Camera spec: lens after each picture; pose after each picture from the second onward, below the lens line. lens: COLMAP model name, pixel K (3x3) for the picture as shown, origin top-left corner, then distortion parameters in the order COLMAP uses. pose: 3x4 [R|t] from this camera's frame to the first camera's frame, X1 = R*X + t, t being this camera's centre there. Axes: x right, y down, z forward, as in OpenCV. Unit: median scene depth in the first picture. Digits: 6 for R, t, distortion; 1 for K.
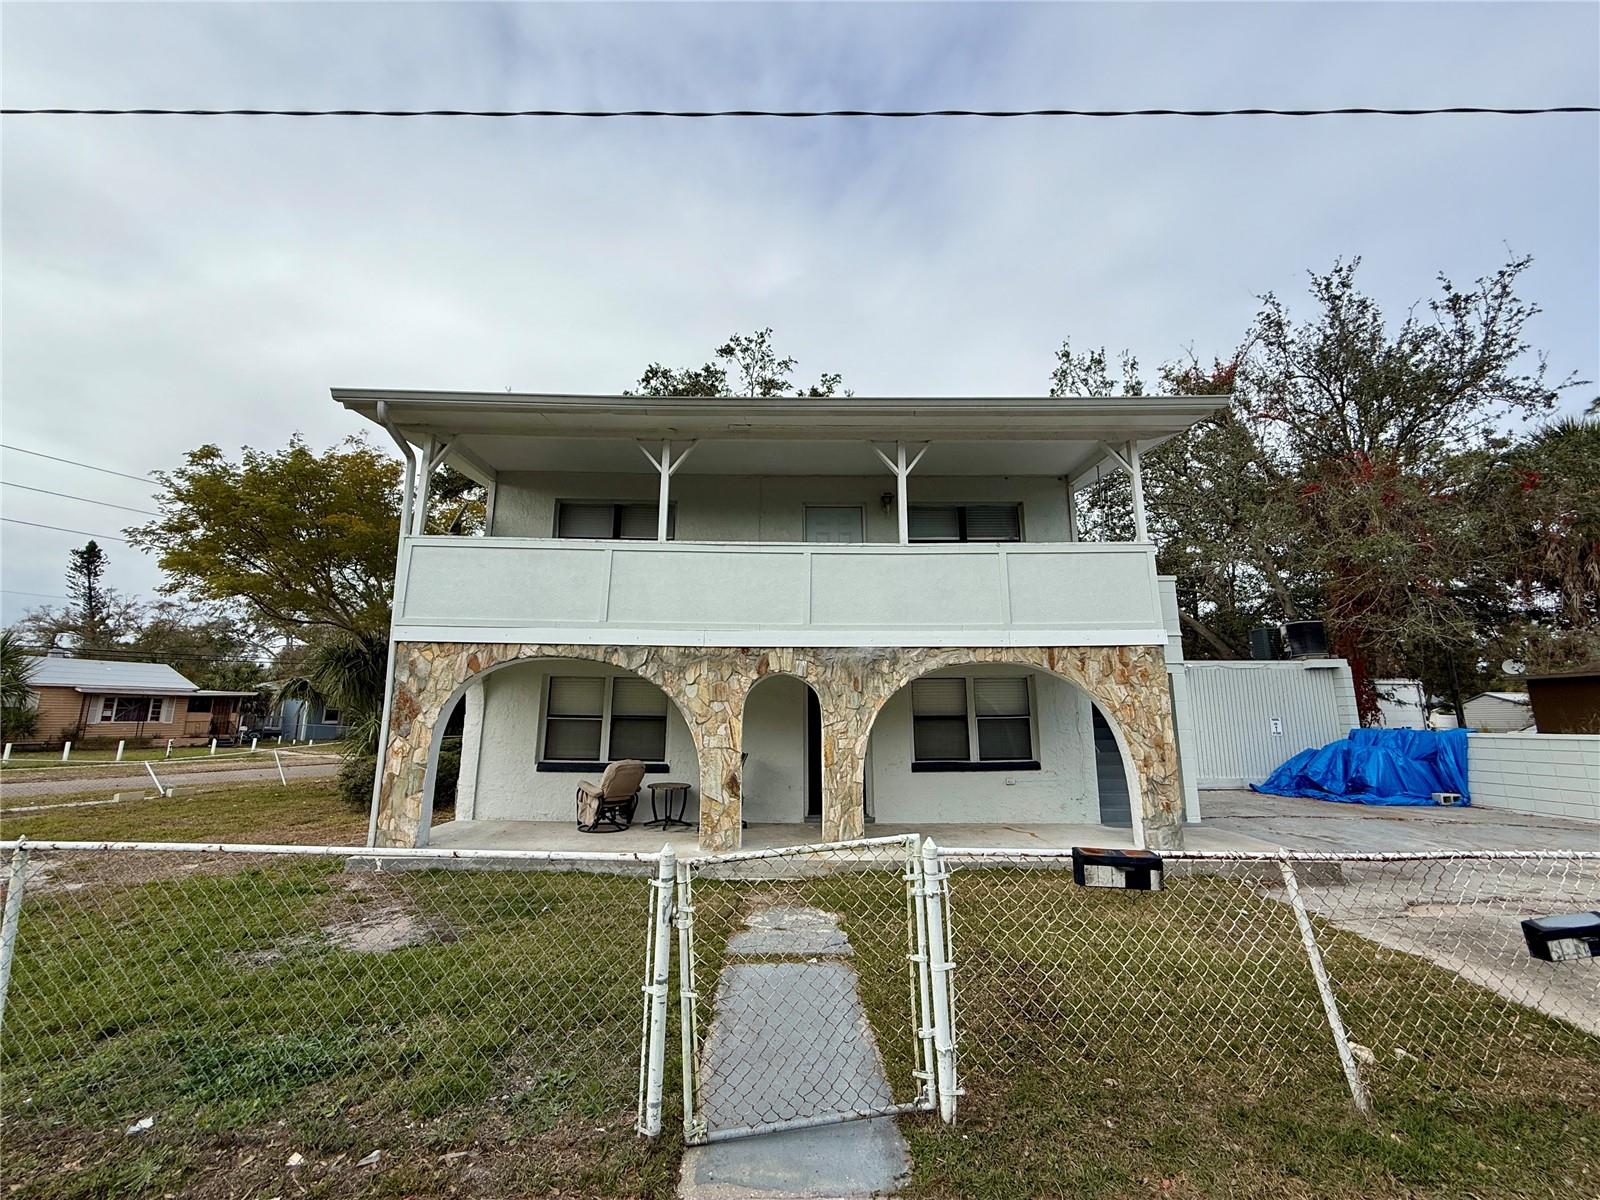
lens RADIAL K [[633.6, 0, 799.1], [0, 633.6, 597.1], [0, 0, 1]] dist [0.002566, 0.001926]
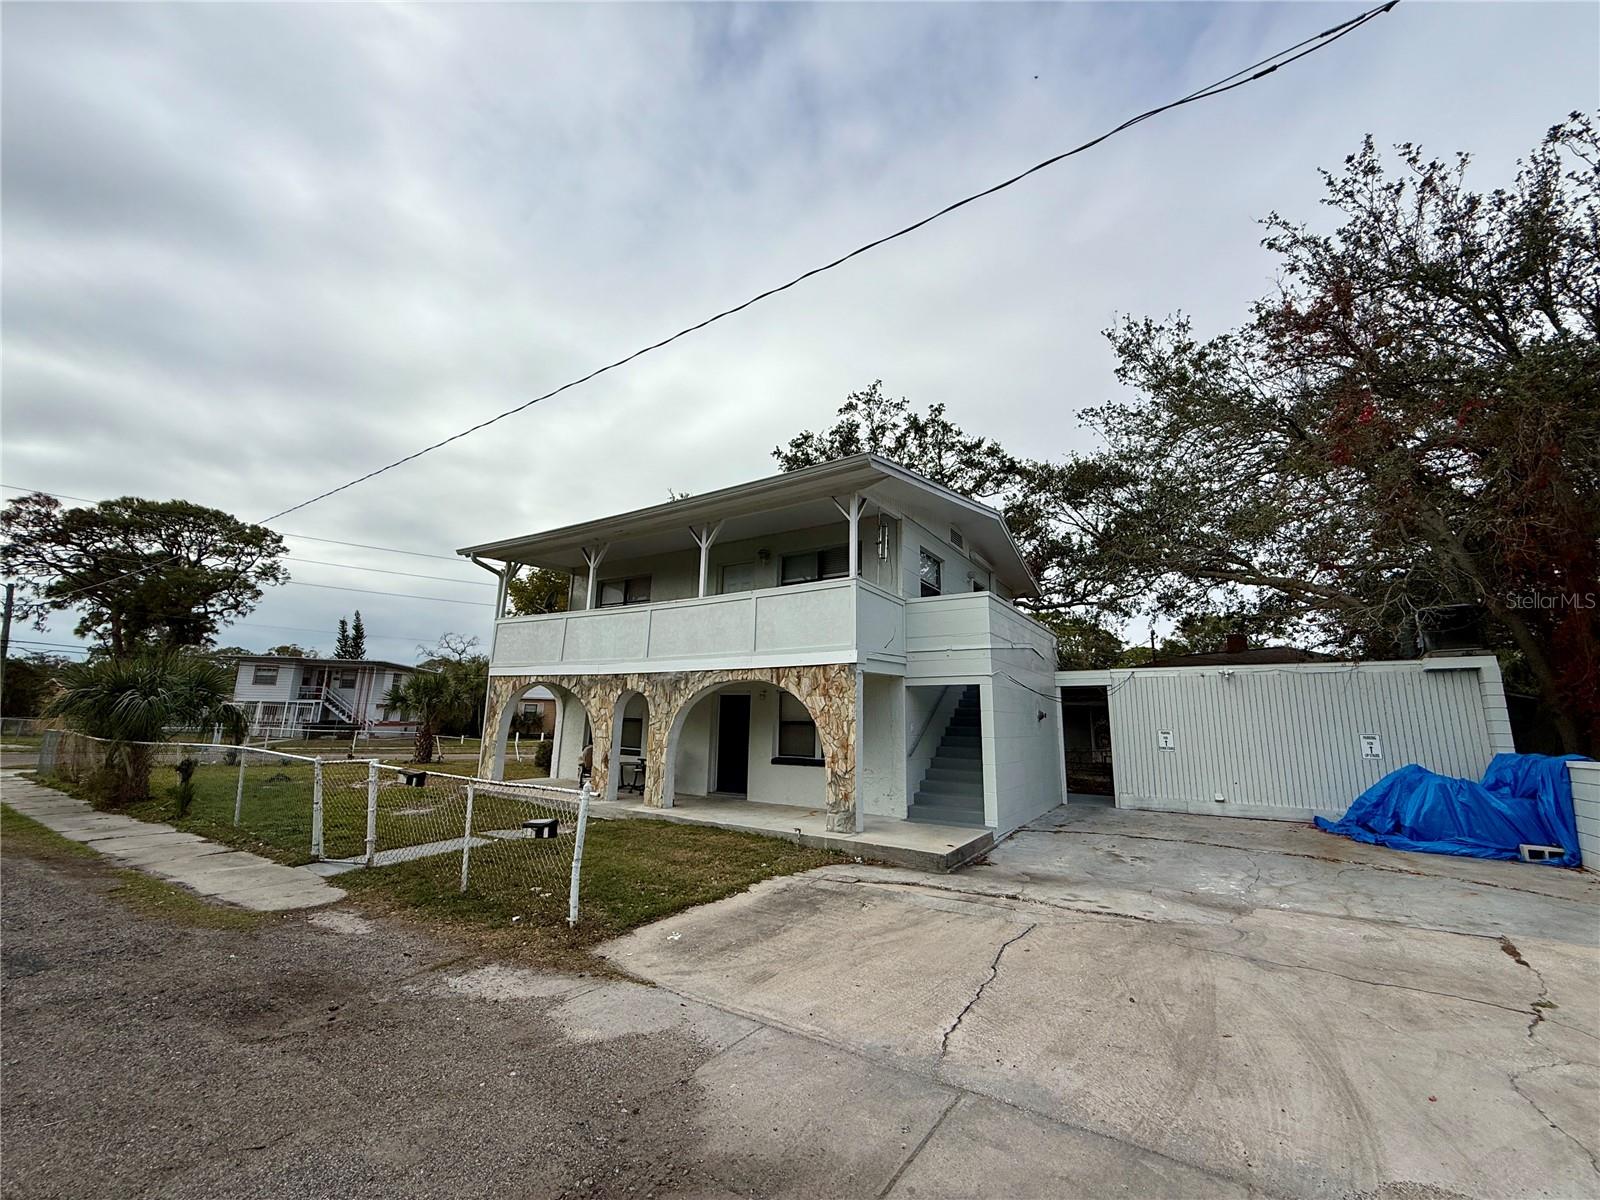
lens RADIAL K [[633.6, 0, 796.3], [0, 633.6, 594.5], [0, 0, 1]] dist [0.002566, 0.001926]
pose [[0.828476, -0.095902, -0.551752, 1.171947], [0.083471, 0.995369, -0.047674, -0.005707], [0.553769, -0.006559, 0.832645, -0.064190]]
